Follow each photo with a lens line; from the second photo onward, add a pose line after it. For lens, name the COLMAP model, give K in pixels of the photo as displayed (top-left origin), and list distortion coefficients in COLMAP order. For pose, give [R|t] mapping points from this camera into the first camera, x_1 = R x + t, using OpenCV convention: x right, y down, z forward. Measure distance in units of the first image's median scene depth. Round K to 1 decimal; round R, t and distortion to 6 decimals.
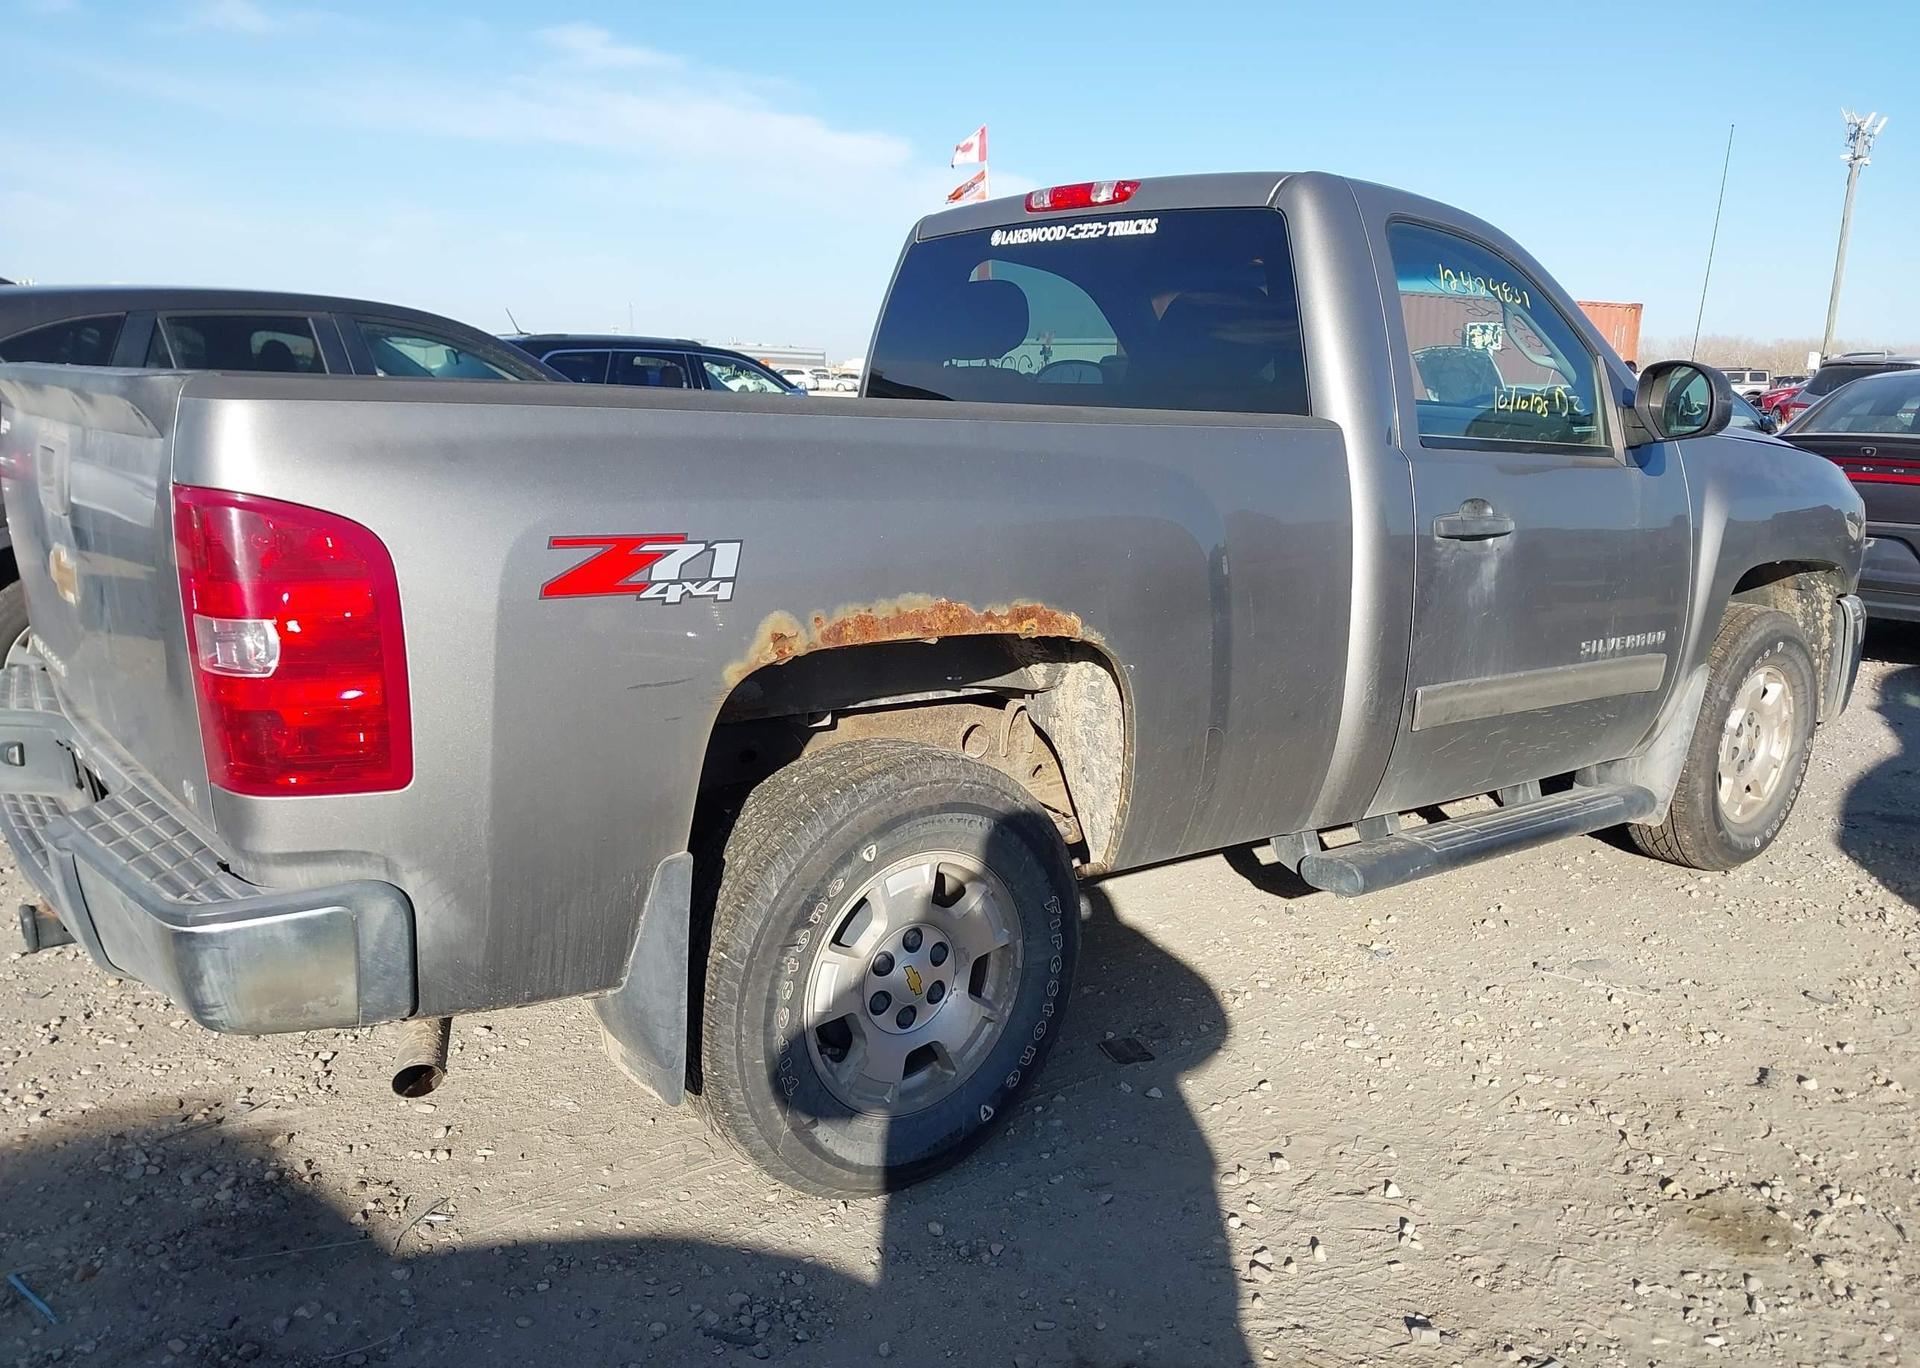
lens RADIAL K [[1516.6, 0, 972.9], [0, 1516.6, 684.7], [0, 0, 1]] dist [0.035062, -0.038614]
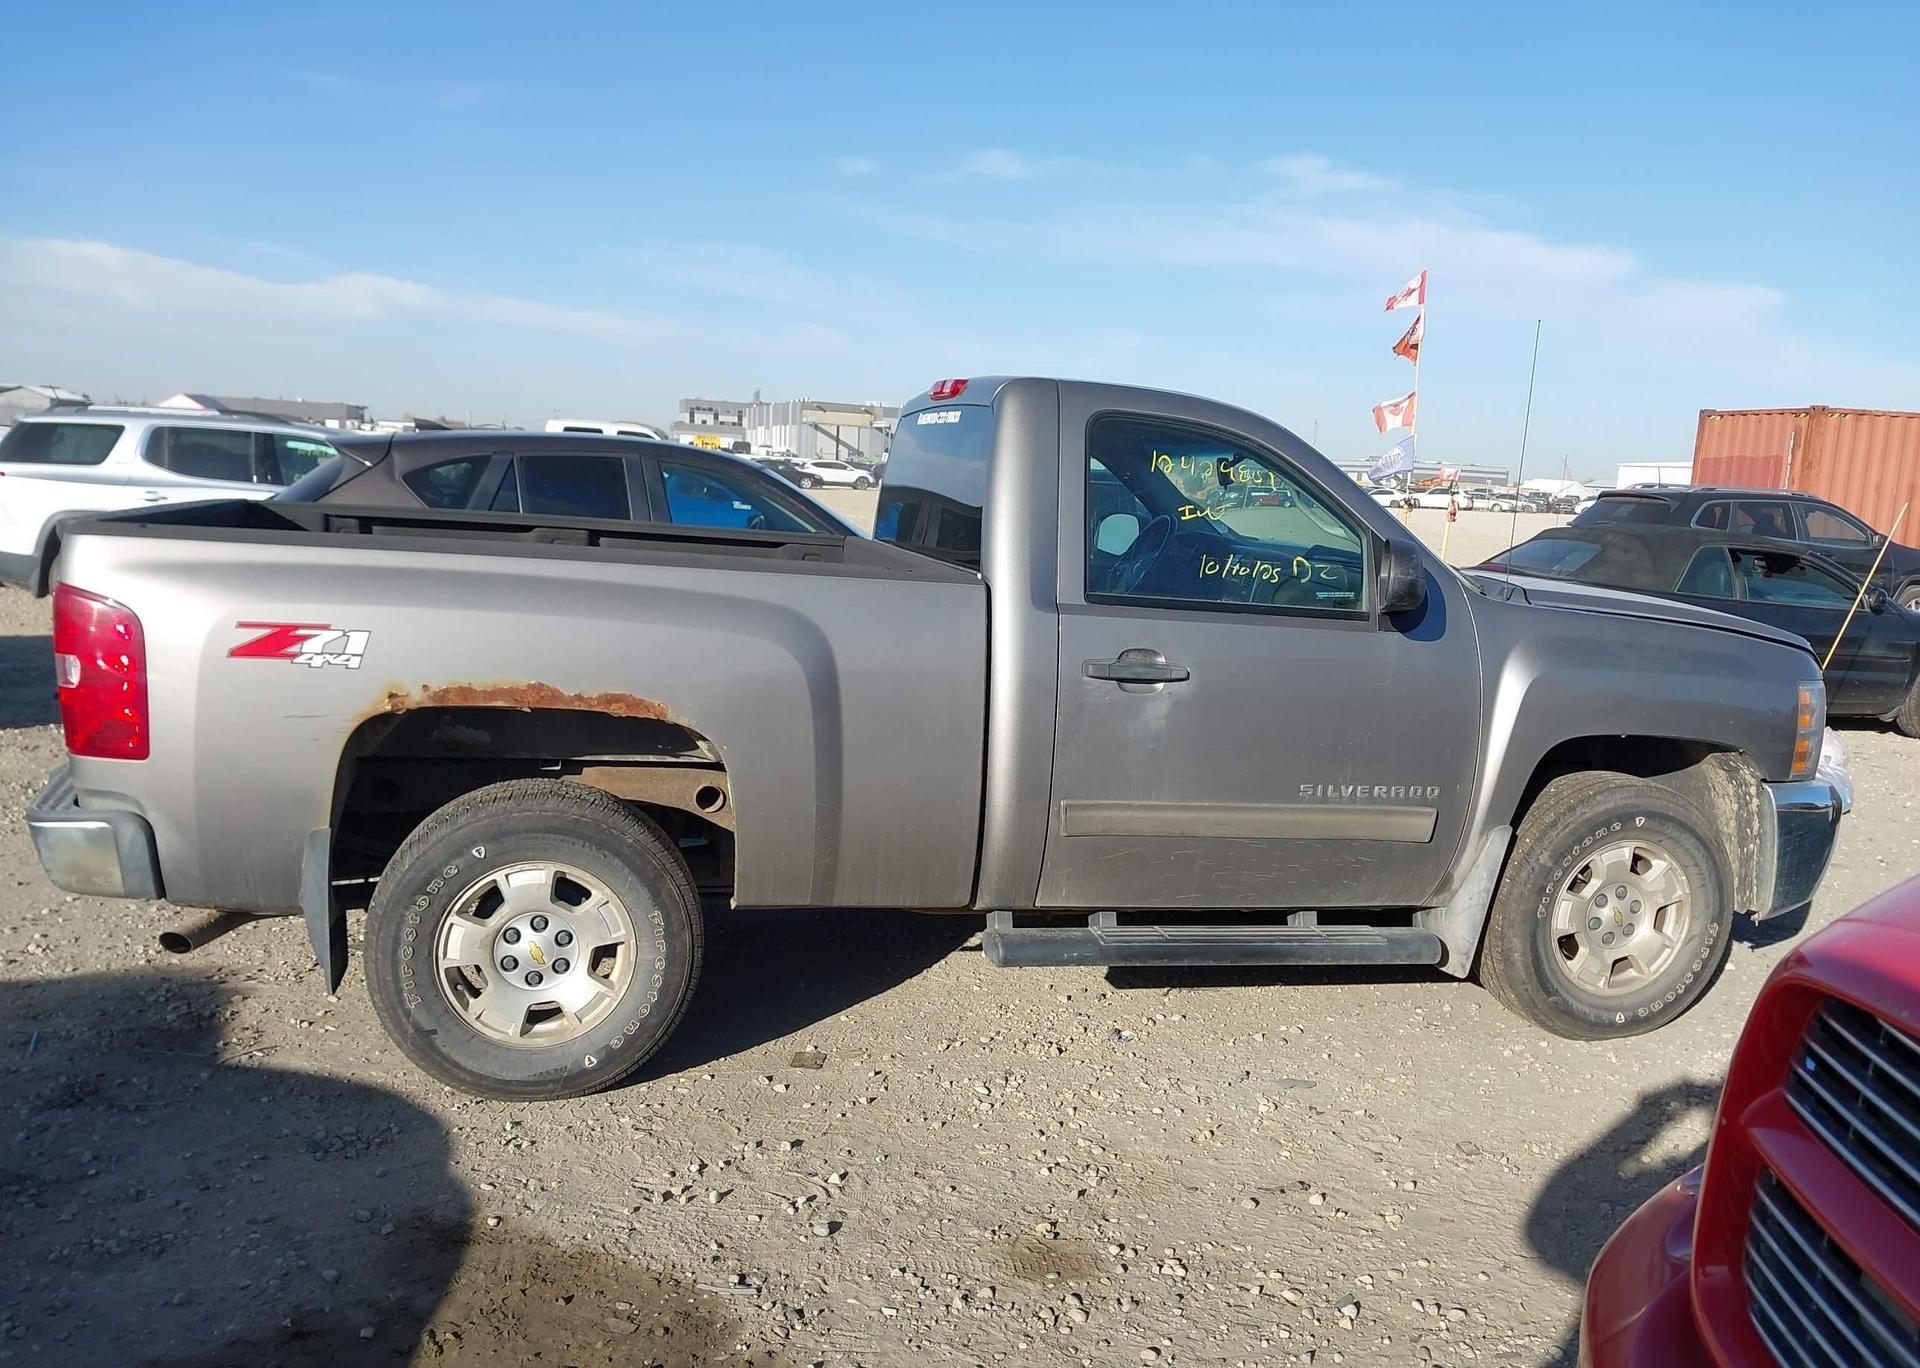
lens RADIAL K [[1489.4, 0, 960.3], [0, 1489.4, 635.8], [0, 0, 1]] dist [-0.003694, -0.003615]
pose [[0.910260, 0.071507, -0.407816, 0.844112], [-0.112591, 0.990606, -0.077612, -0.032587], [0.398436, 0.116563, 0.909759, -0.130747]]
